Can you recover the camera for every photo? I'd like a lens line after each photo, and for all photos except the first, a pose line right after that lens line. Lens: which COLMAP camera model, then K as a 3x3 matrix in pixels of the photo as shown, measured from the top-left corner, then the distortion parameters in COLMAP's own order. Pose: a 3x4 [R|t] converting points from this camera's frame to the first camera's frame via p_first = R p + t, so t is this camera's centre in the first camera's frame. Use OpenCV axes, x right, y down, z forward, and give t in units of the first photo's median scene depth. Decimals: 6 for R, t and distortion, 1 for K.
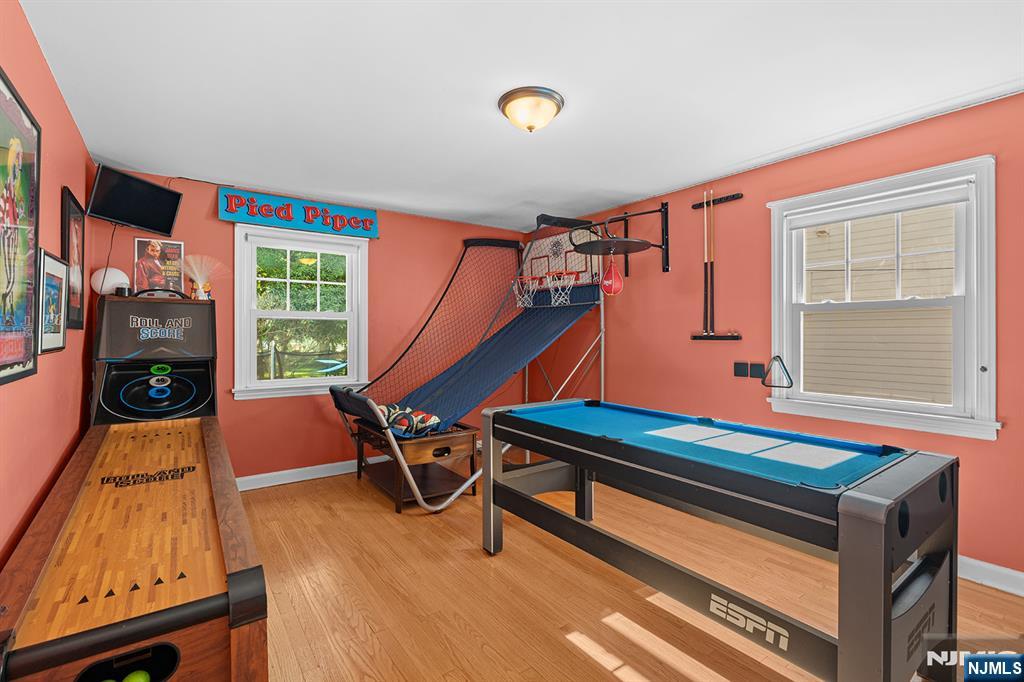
lens RADIAL K [[467.7, 0, 511.2], [0, 467.7, 336.1], [0, 0, 1]] dist [-0.001030, -0.000145]
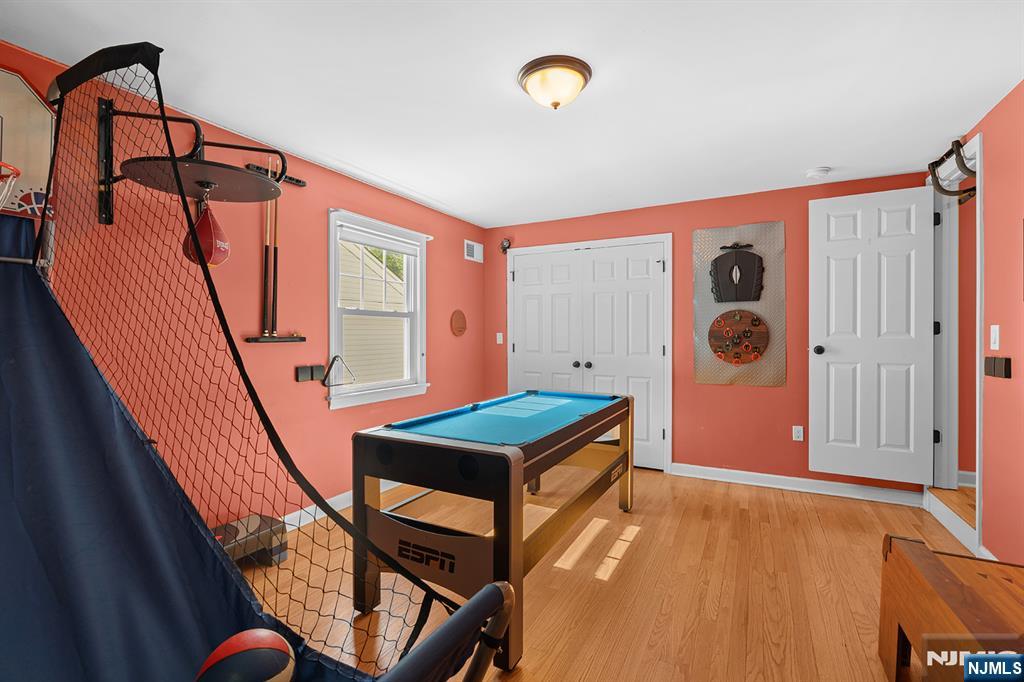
lens RADIAL K [[467.7, 0, 511.2], [0, 467.7, 336.1], [0, 0, 1]] dist [-0.001030, -0.000145]
pose [[-0.448090, 0.000947, 0.893988, -0.570326], [0.007747, 0.999966, 0.002824, -0.001443], [-0.893955, 0.008191, -0.448082, 1.165286]]
